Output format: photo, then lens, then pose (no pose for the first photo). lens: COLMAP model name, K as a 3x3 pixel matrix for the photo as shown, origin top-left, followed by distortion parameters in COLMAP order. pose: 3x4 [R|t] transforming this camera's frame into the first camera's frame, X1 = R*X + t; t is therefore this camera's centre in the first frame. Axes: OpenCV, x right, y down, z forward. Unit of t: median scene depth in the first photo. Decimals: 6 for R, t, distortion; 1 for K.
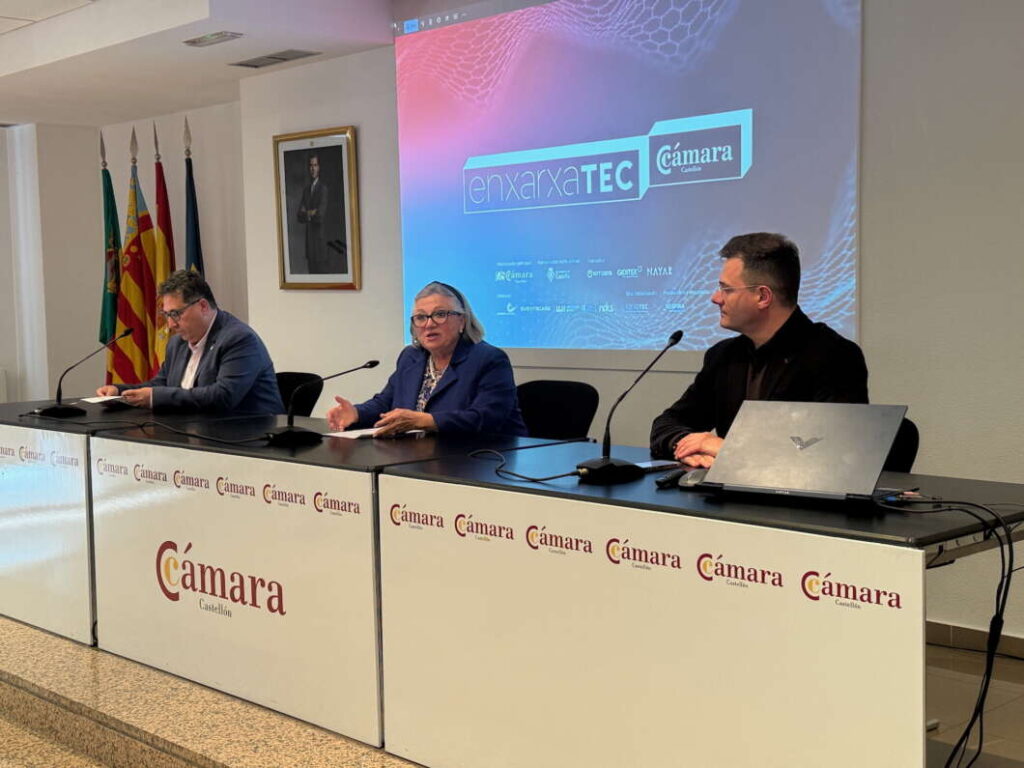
lens RADIAL K [[1376.7, 0, 514.5], [0, 1376.7, 391.8], [0, 0, 1]] dist [0.137529, 0.000000]
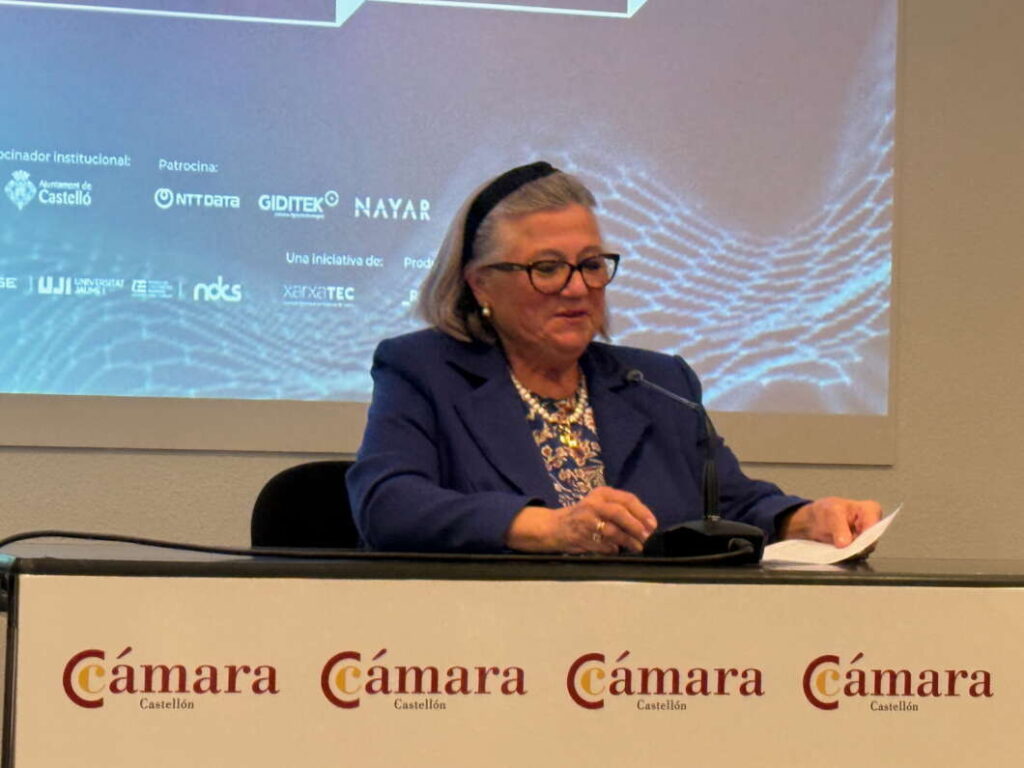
lens RADIAL K [[3224.2, 0, 486.9], [0, 3224.2, 404.3], [0, 0, 1]] dist [0.131508, 0.000000]
pose [[0.446306, 0.046448, 0.893674, -0.799746], [0.033195, 0.997105, -0.068402, 0.039358], [-0.894265, 0.060194, 0.443472, 0.612483]]
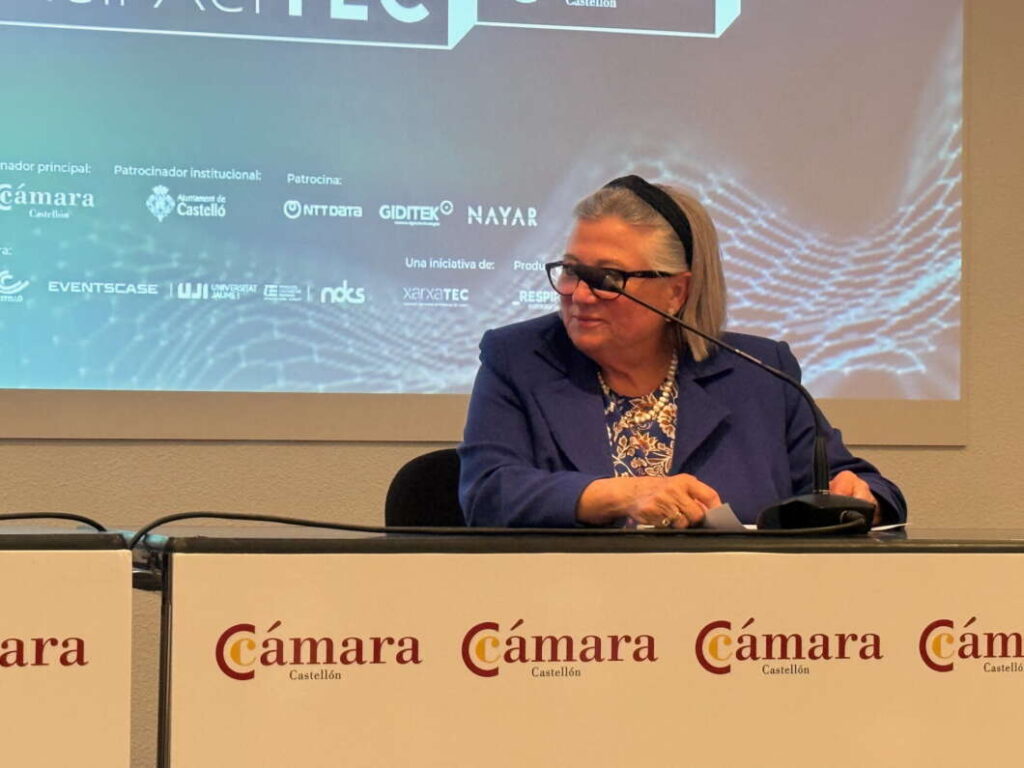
lens RADIAL K [[2936.4, 0, 591.7], [0, 2936.4, 377.1], [0, 0, 1]] dist [0.136571, 0.000000]
pose [[0.444631, 0.046382, 0.894512, -0.792011], [0.047289, 0.996050, -0.075152, 0.039487], [-0.894465, 0.075716, 0.440681, 0.619332]]
